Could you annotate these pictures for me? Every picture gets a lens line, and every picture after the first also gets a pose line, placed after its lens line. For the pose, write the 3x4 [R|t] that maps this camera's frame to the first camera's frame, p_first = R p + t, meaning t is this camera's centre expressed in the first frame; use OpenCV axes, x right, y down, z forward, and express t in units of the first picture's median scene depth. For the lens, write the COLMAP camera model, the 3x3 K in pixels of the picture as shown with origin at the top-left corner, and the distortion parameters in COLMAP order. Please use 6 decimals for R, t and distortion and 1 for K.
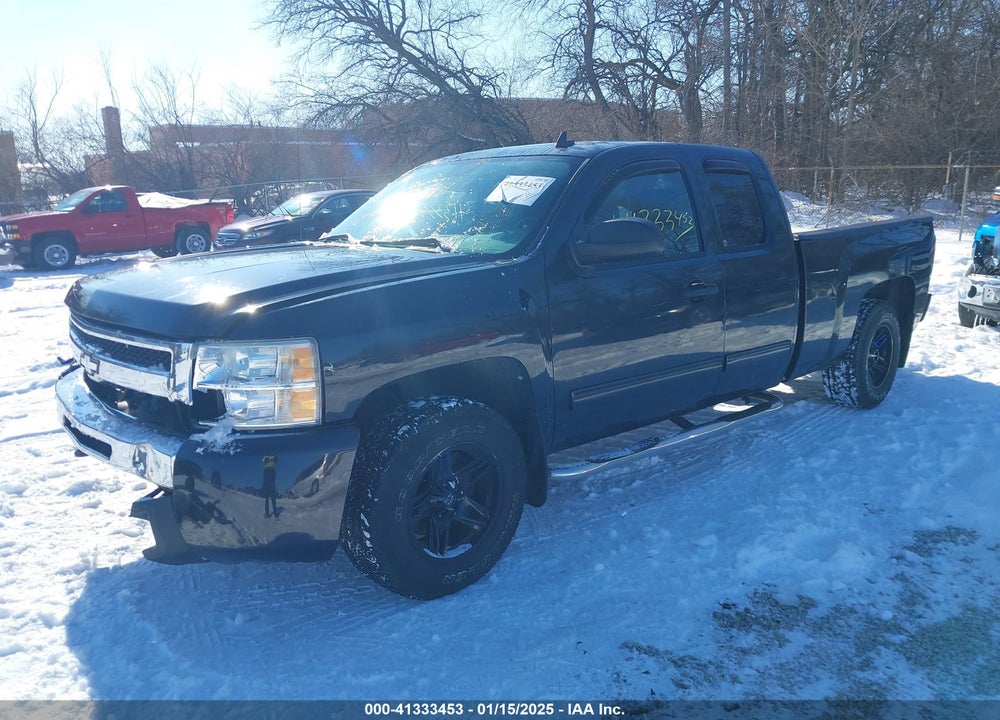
lens RADIAL K [[789.4, 0, 476.7], [0, 789.4, 356.4], [0, 0, 1]] dist [0.036321, -0.038442]
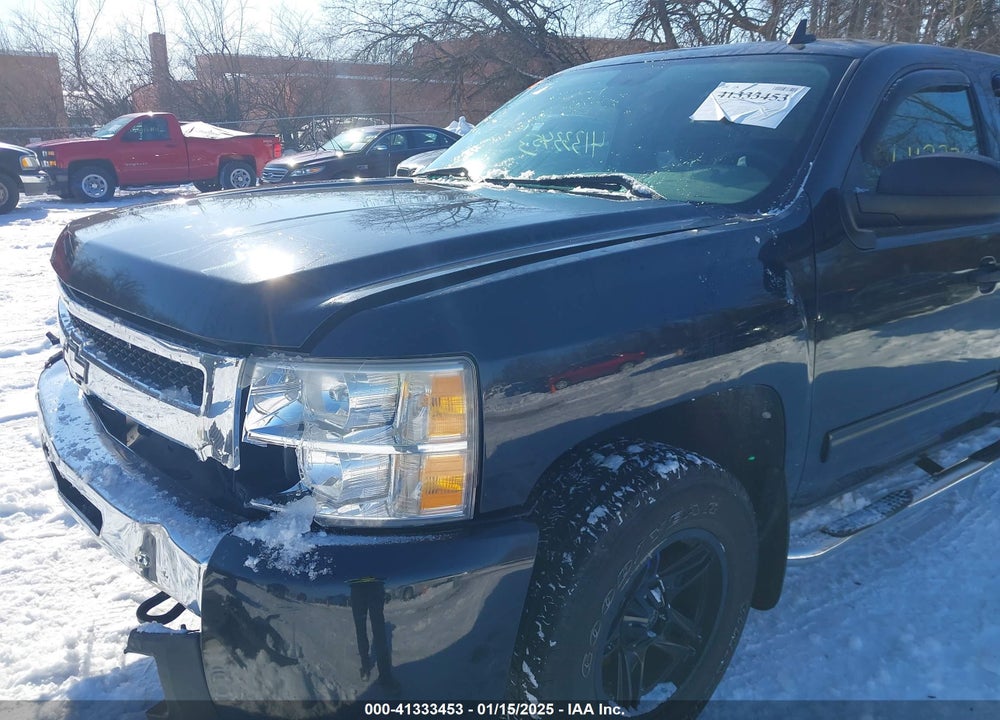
lens RADIAL K [[786.5, 0, 454.8], [0, 786.5, 363.4], [0, 0, 1]] dist [0.002130, 0.001702]
pose [[0.996433, 0.053057, -0.065621, -0.035456], [-0.047930, 0.995849, 0.077380, -0.011479], [0.069454, -0.073958, 0.994840, 0.094353]]
